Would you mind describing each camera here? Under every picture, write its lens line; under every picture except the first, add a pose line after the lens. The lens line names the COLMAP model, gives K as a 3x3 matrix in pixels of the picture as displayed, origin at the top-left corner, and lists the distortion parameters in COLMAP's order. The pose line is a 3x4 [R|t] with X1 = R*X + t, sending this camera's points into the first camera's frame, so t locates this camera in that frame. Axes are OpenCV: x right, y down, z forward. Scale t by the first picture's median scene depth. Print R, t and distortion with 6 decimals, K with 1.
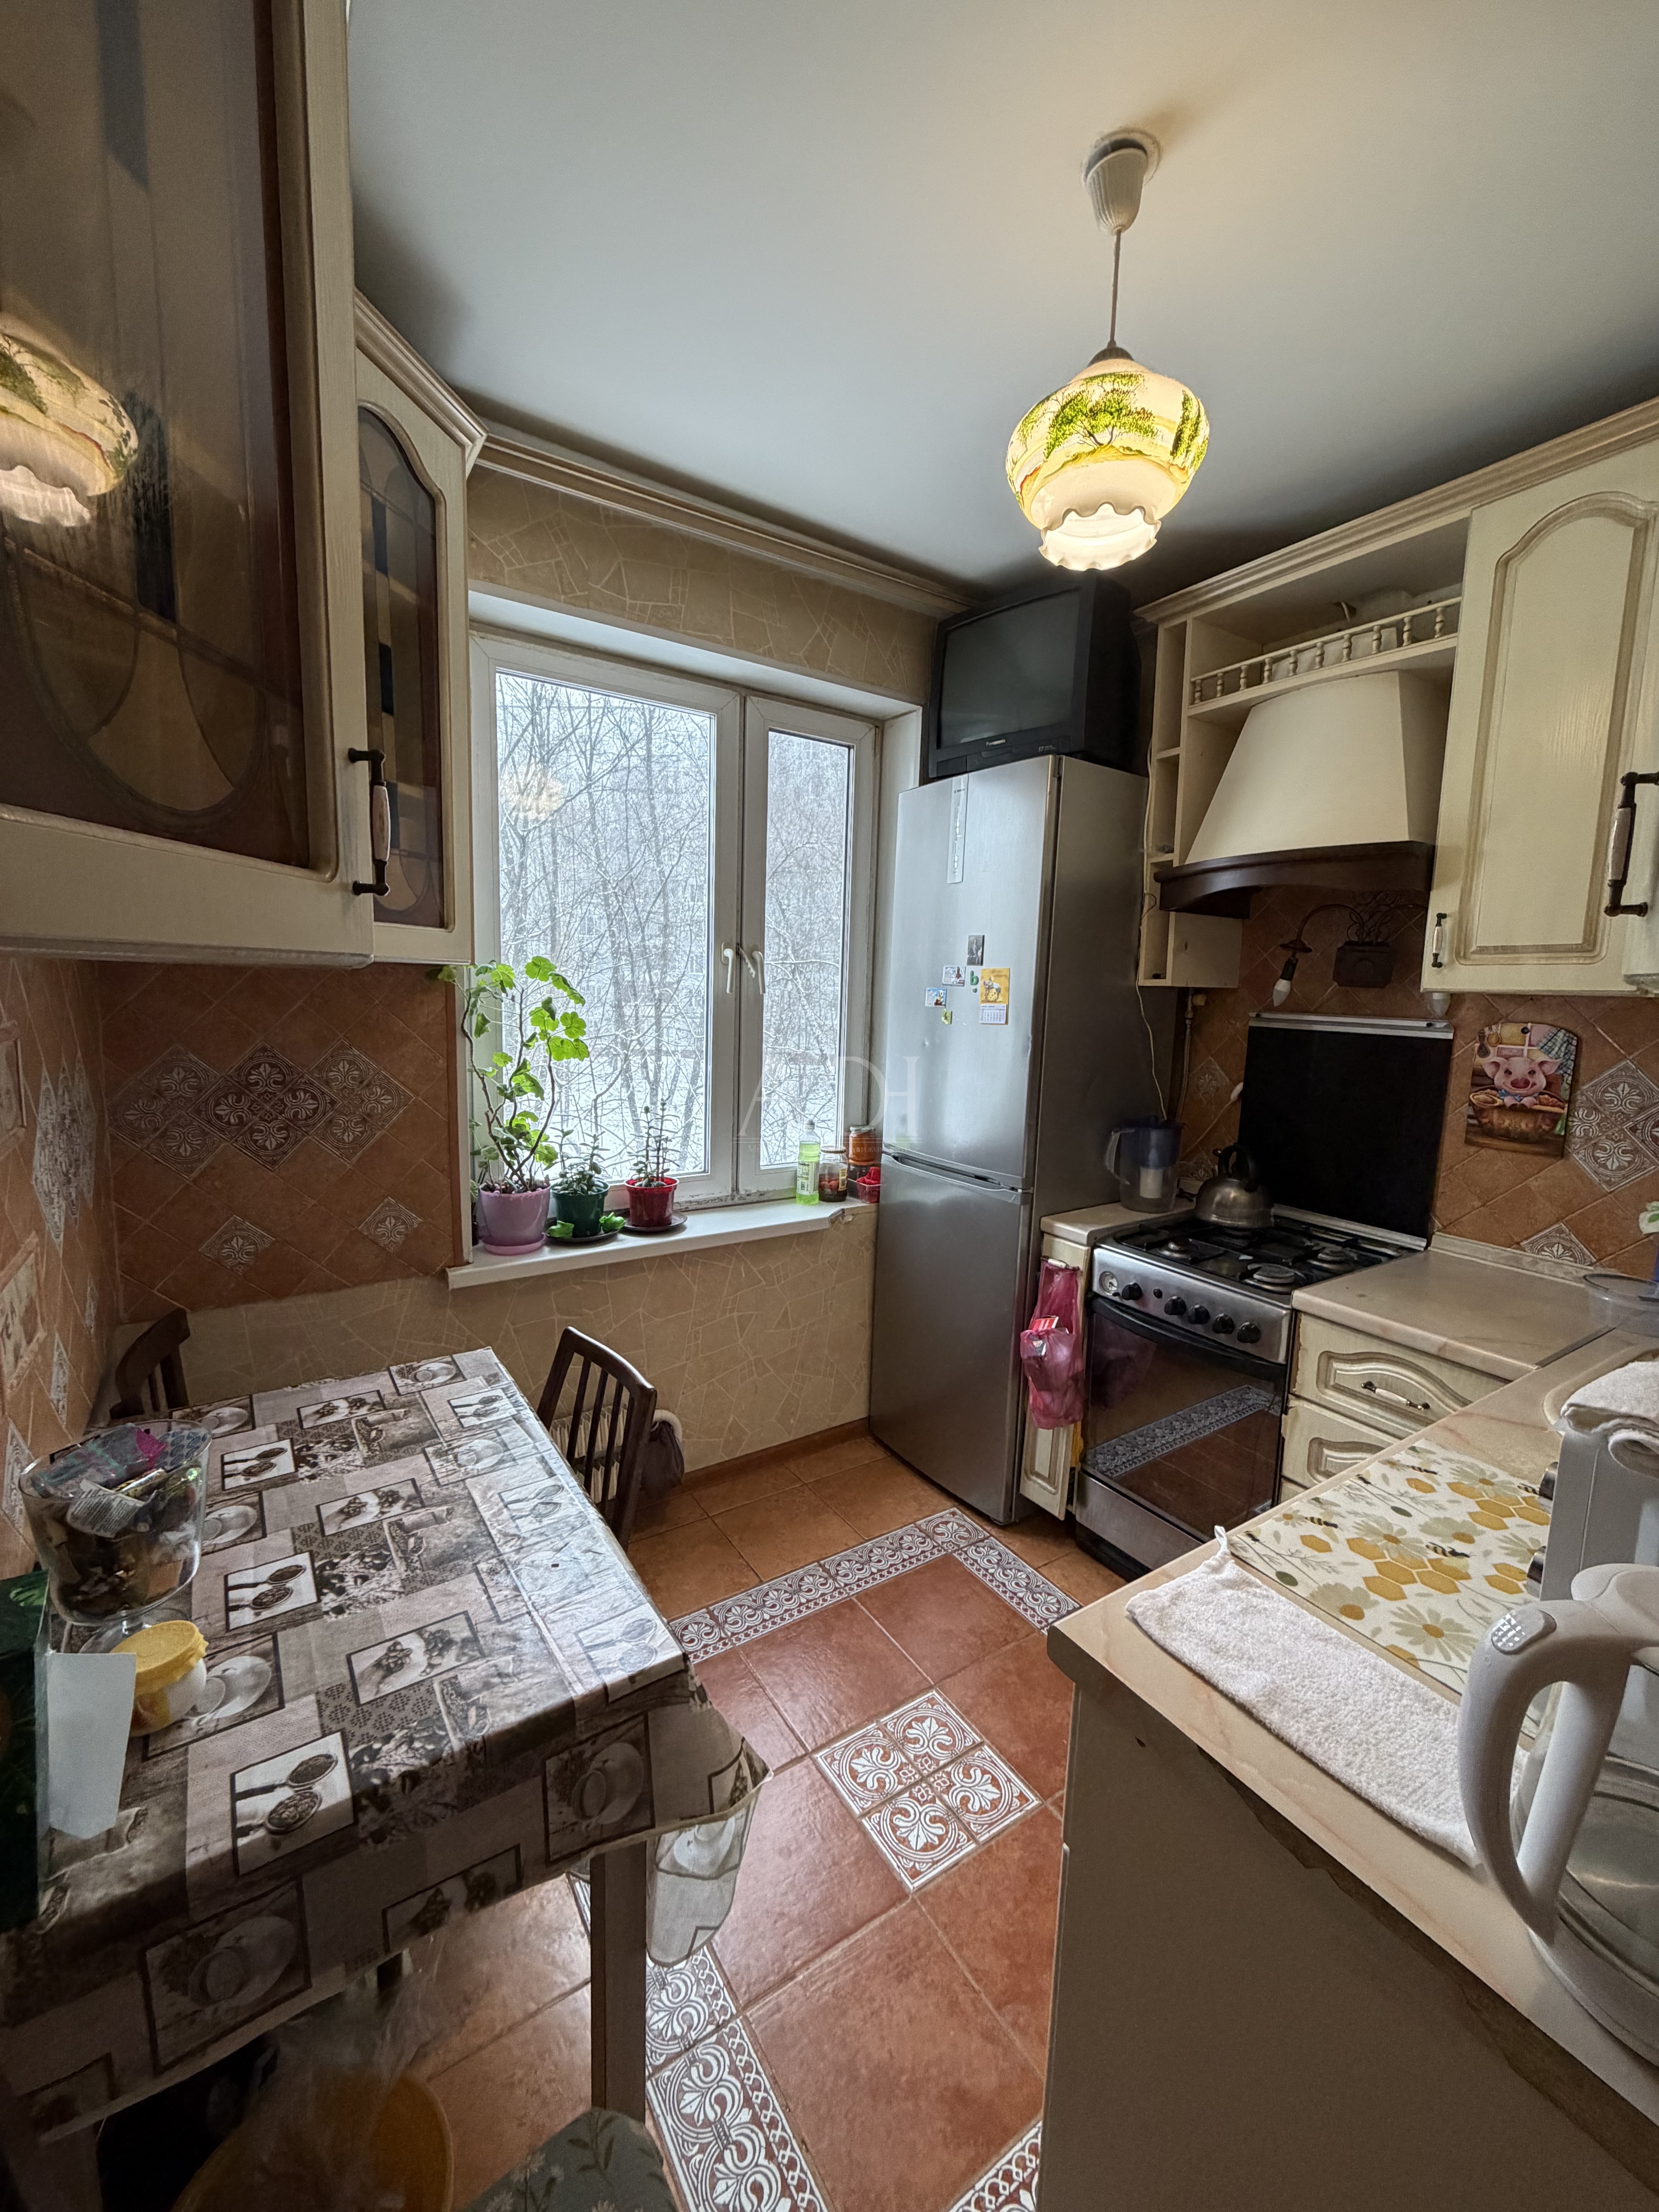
lens RADIAL K [[878.2, 0, 831.1], [0, 878.2, 1093.1], [0, 0, 1]] dist [0.000596, -0.000101]
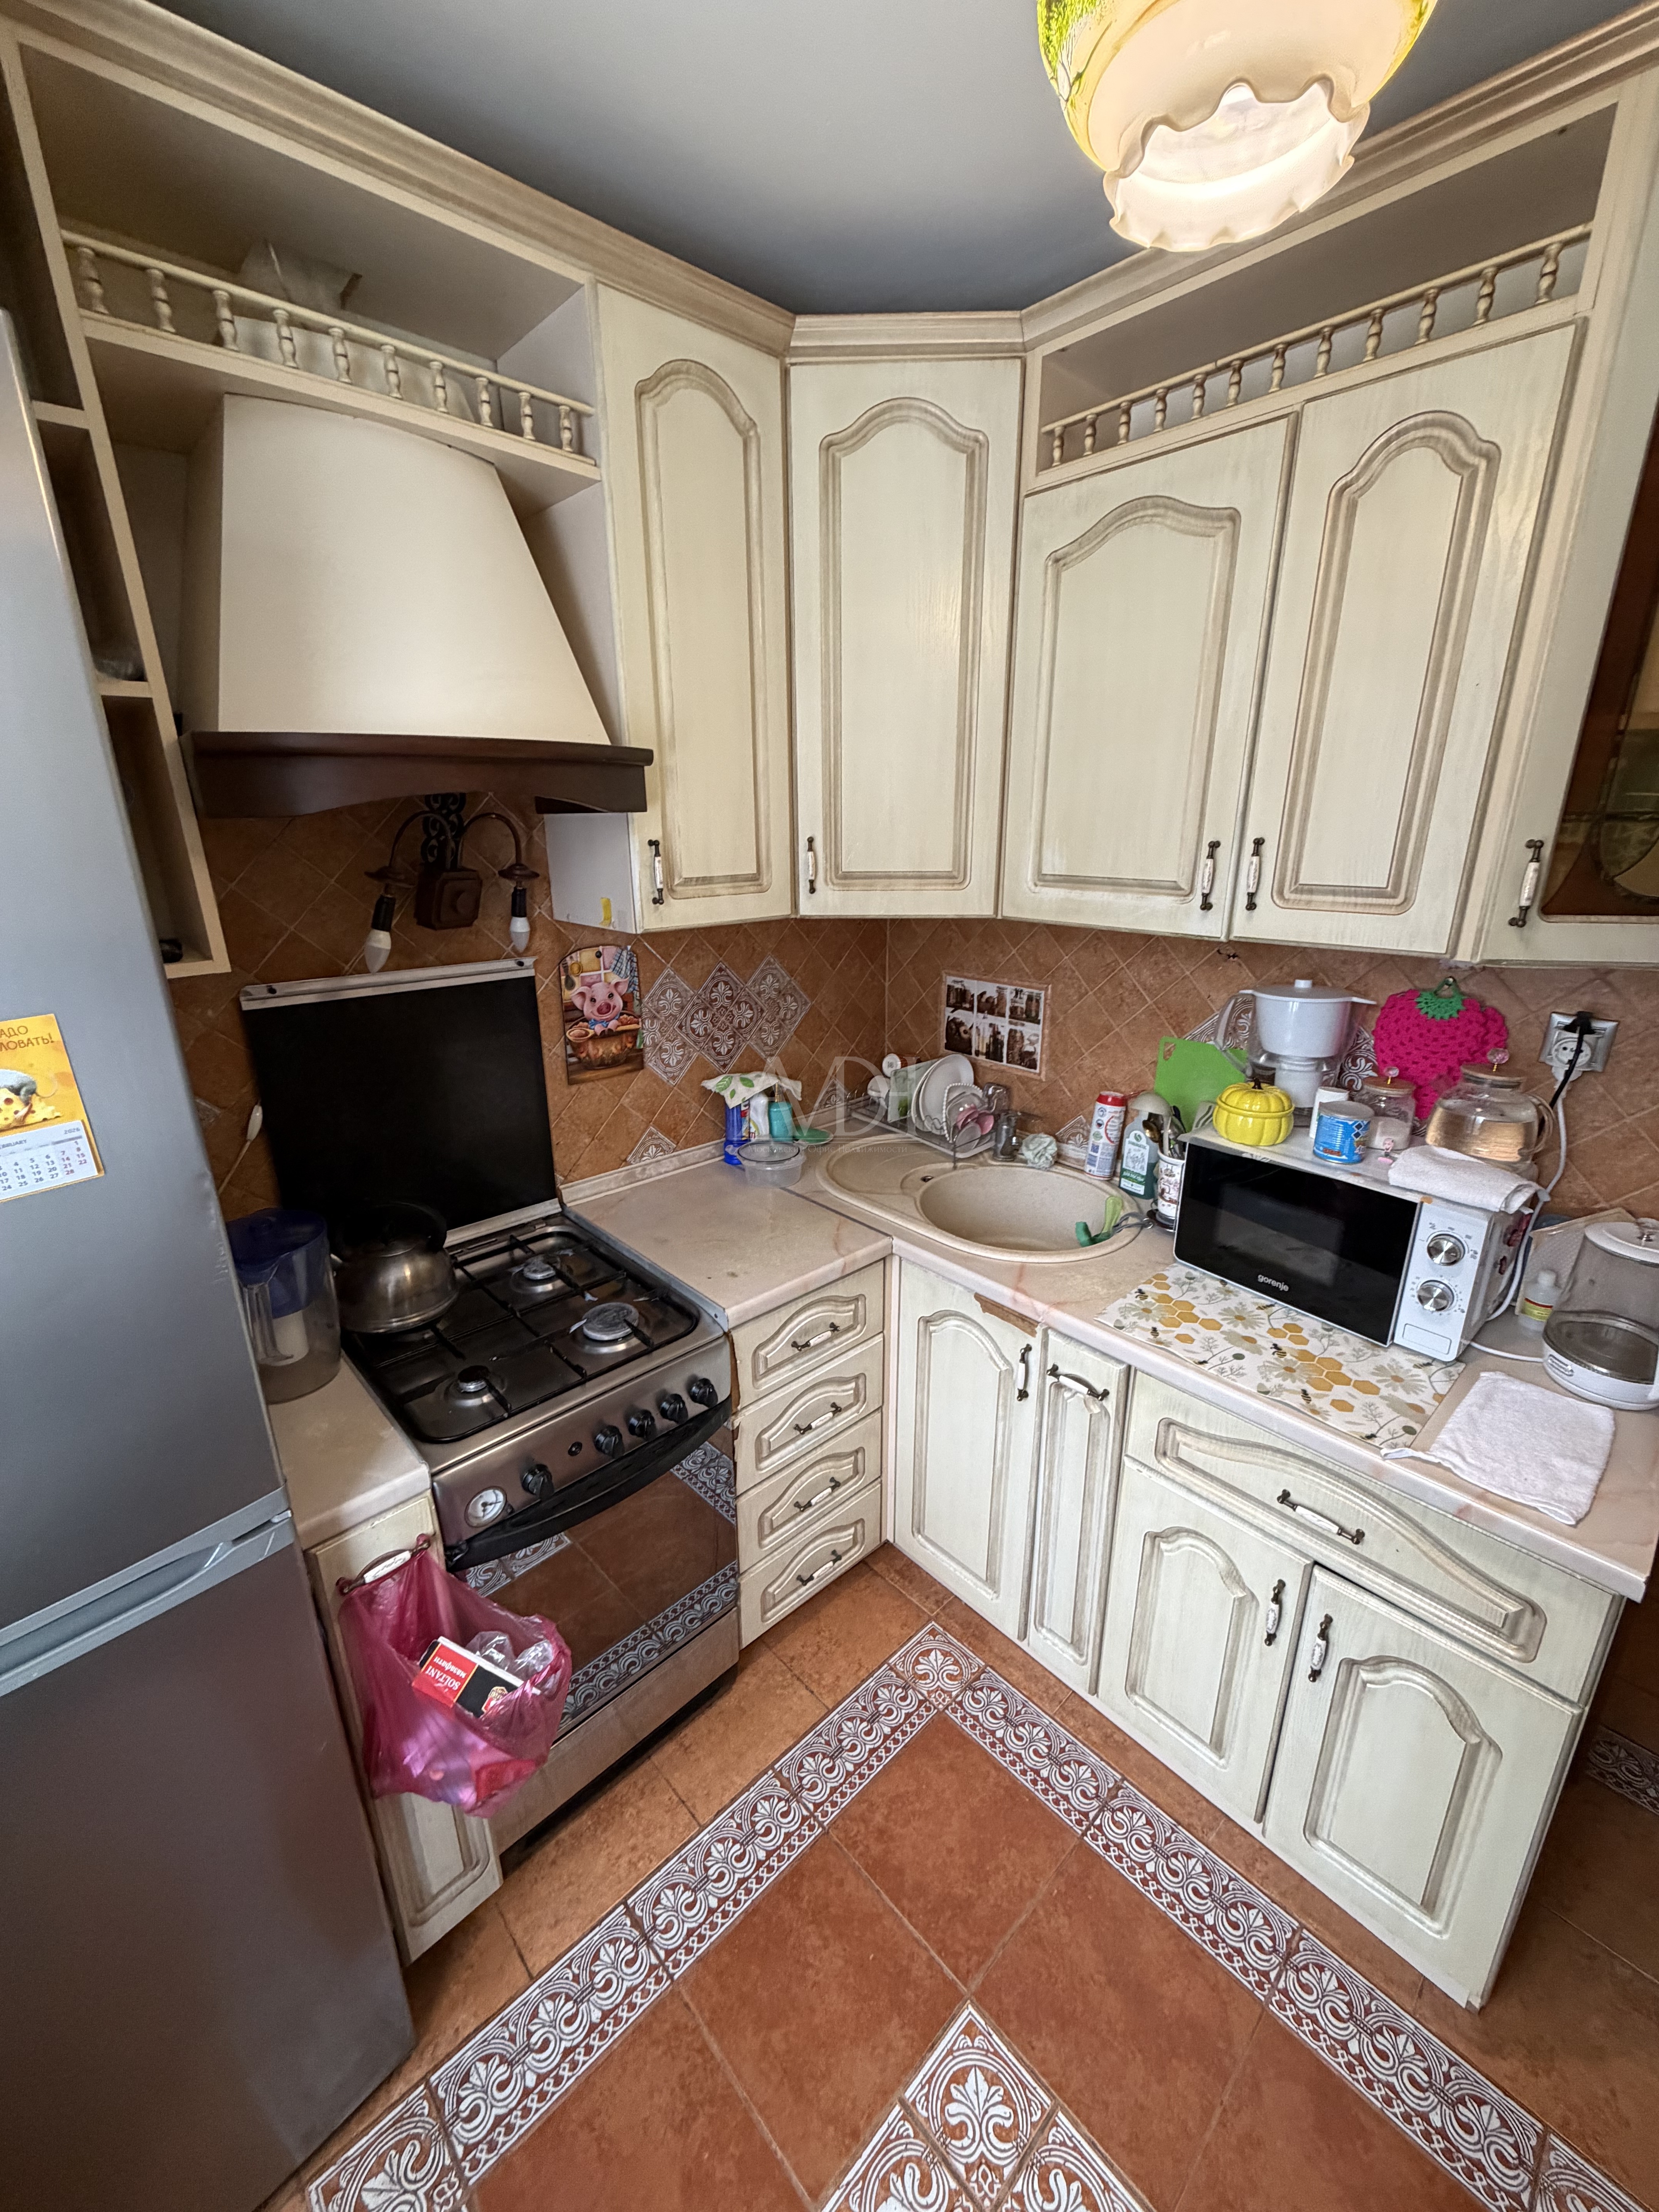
lens RADIAL K [[878.2, 0, 830.5], [0, 878.2, 1096.1], [0, 0, 1]] dist [0.000596, -0.000101]
pose [[-0.172427, -0.322052, 0.930887, -0.185176], [0.122464, 0.930701, 0.344671, -0.220894], [-0.977380, 0.173431, -0.121038, 0.878854]]
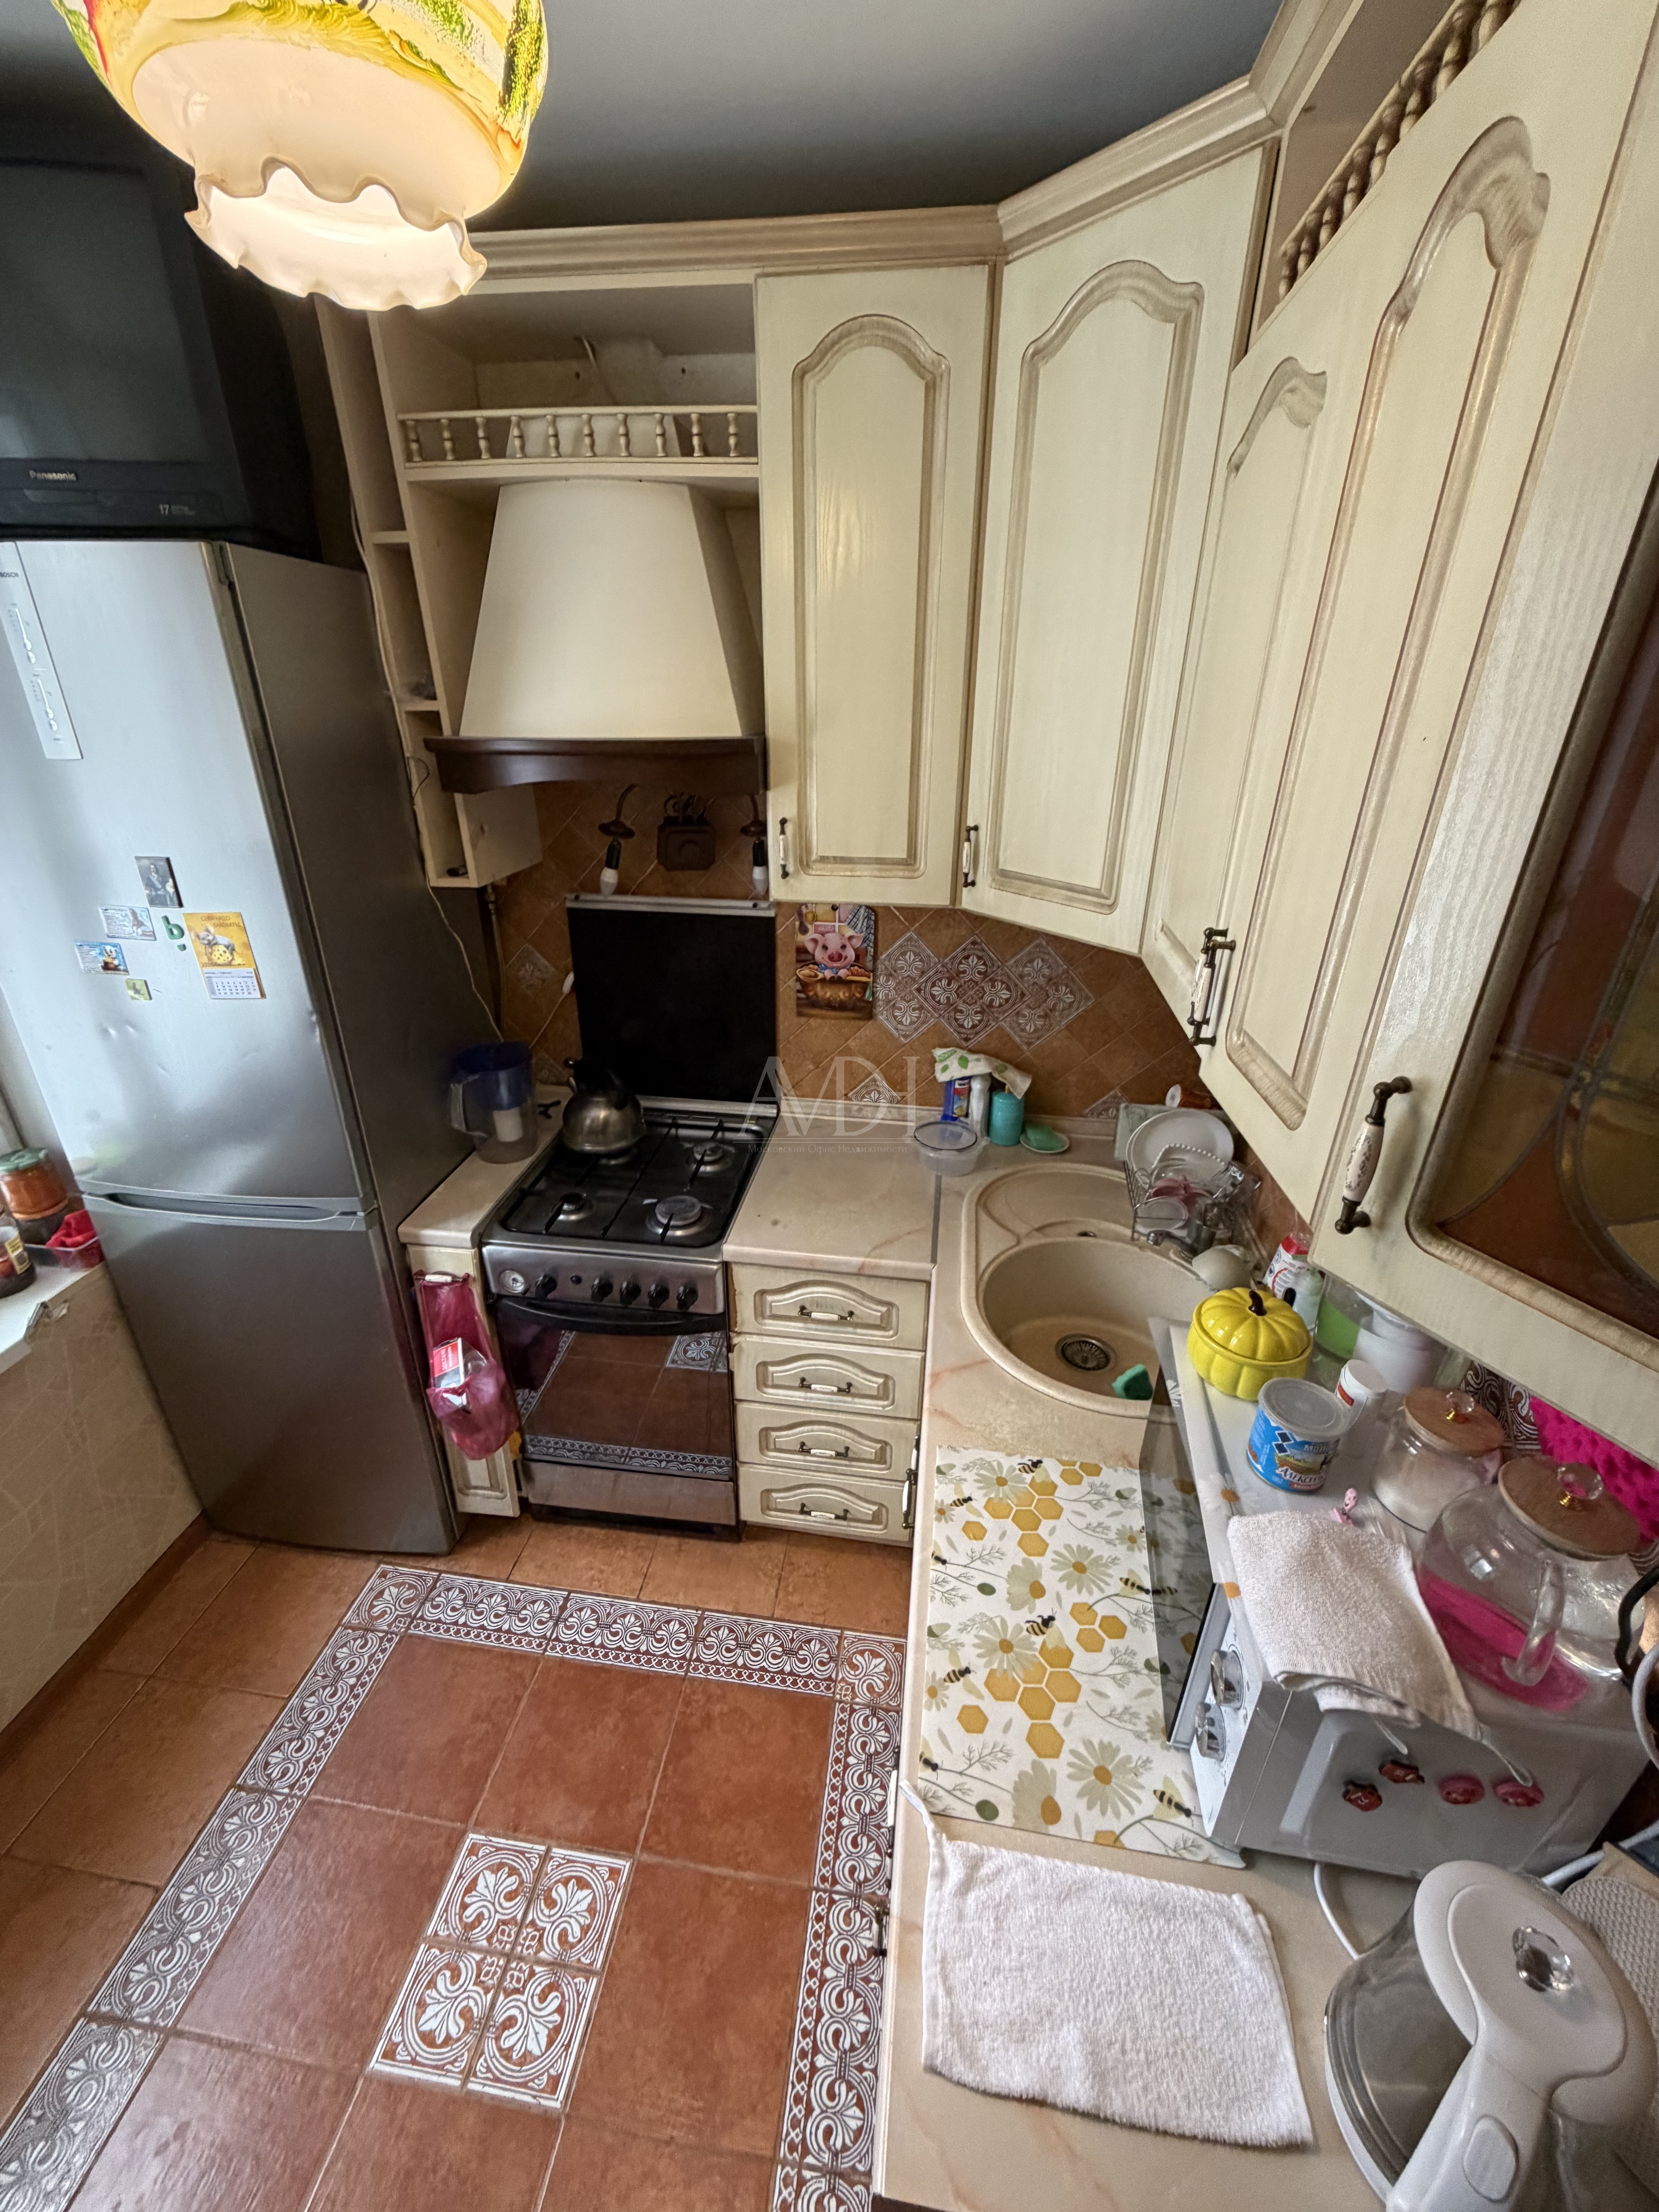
lens RADIAL K [[878.2, 0, 831.4], [0, 878.2, 1095.7], [0, 0, 1]] dist [0.000596, -0.000101]
pose [[0.656169, -0.337726, 0.674821, 0.013526], [0.103358, 0.926055, 0.362959, -0.237225], [-0.747502, -0.168414, 0.642555, 0.294365]]
